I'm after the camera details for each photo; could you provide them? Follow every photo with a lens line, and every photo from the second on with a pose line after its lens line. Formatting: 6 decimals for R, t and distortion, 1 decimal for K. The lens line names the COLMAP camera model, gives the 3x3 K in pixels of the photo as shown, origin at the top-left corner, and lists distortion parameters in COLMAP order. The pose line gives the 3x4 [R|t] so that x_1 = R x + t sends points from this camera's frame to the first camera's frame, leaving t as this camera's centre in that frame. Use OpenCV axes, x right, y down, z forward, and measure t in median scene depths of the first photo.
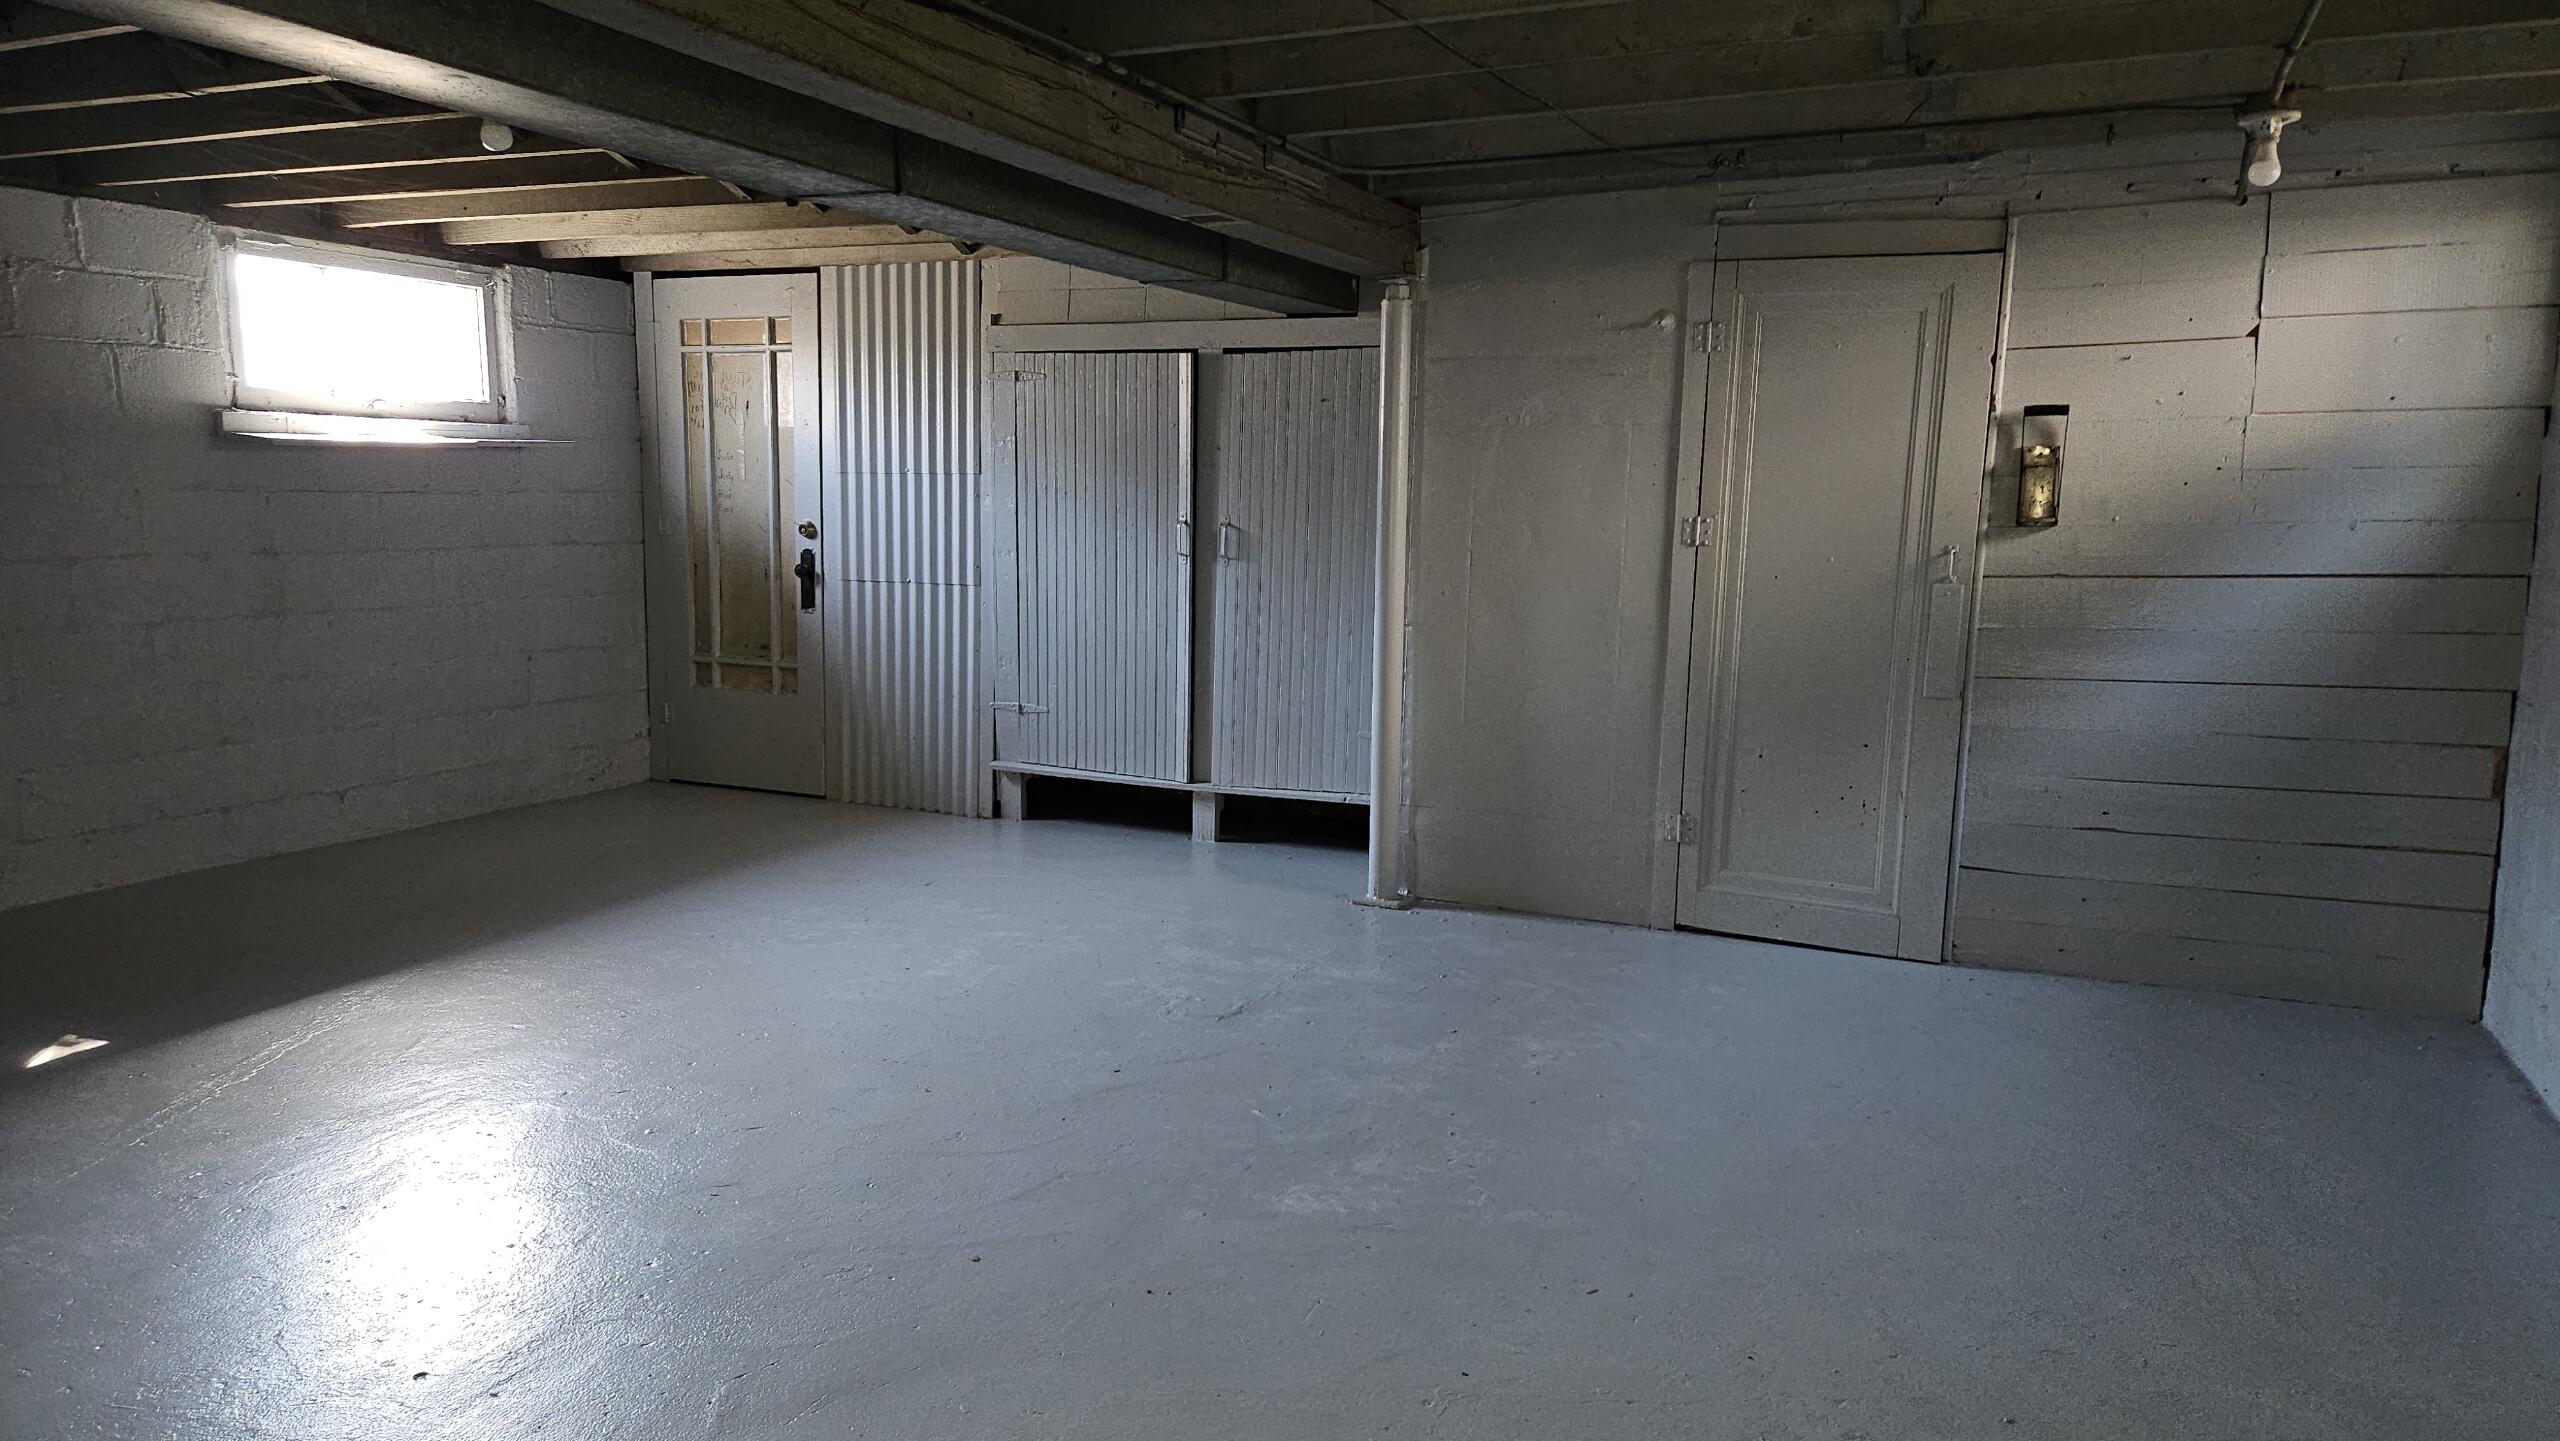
lens RADIAL K [[1755.8, 0, 1230.3], [0, 1755.8, 758.9], [0, 0, 1]] dist [0.052334, -0.029277]
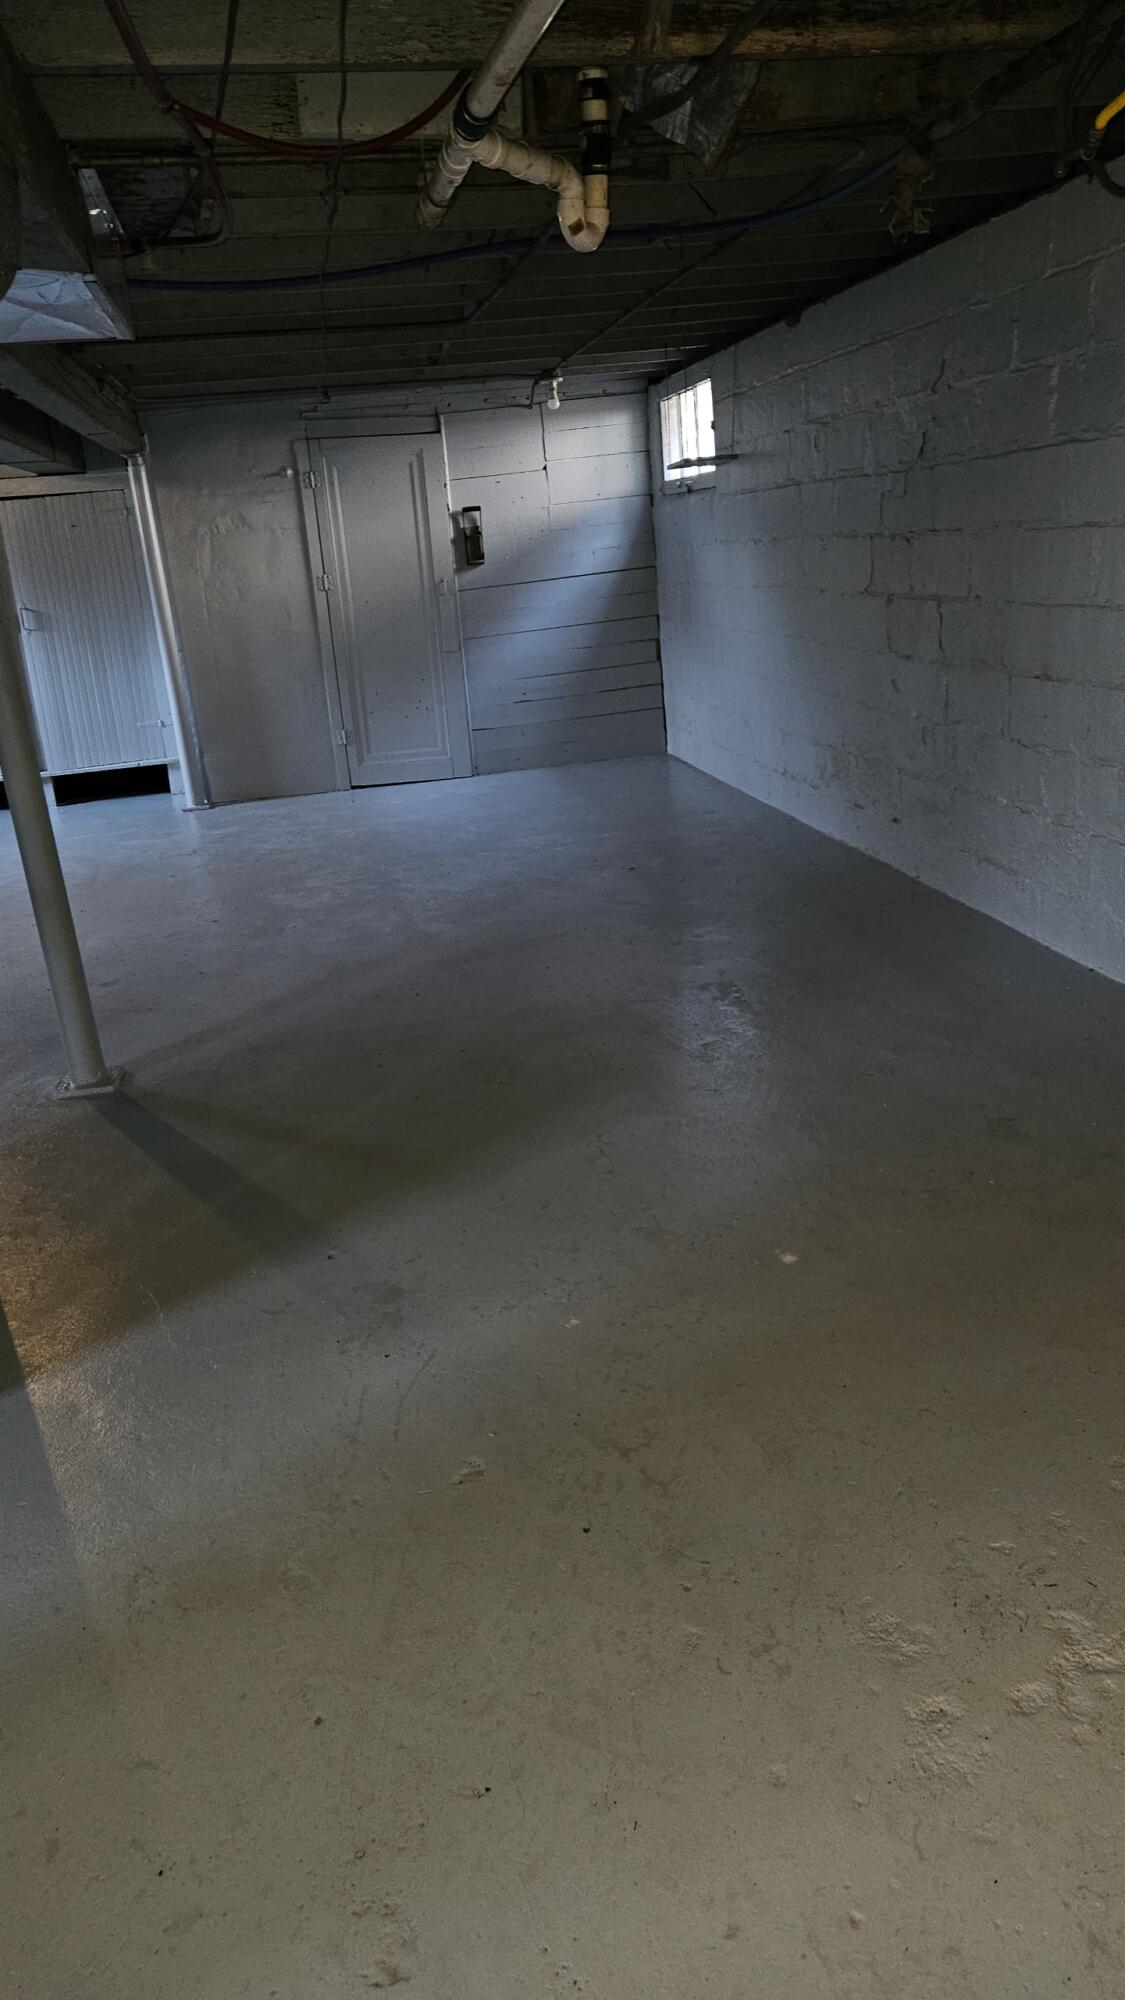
lens RADIAL K [[1371.7, 0, 557.5], [0, 1371.7, 1005.9], [0, 0, 1]] dist [0.052334, -0.029277]
pose [[0.807169, -0.263662, 0.528168, -0.441279], [0.178364, 0.961824, 0.207560, 0.050171], [-0.562730, -0.073329, 0.823382, -0.432525]]
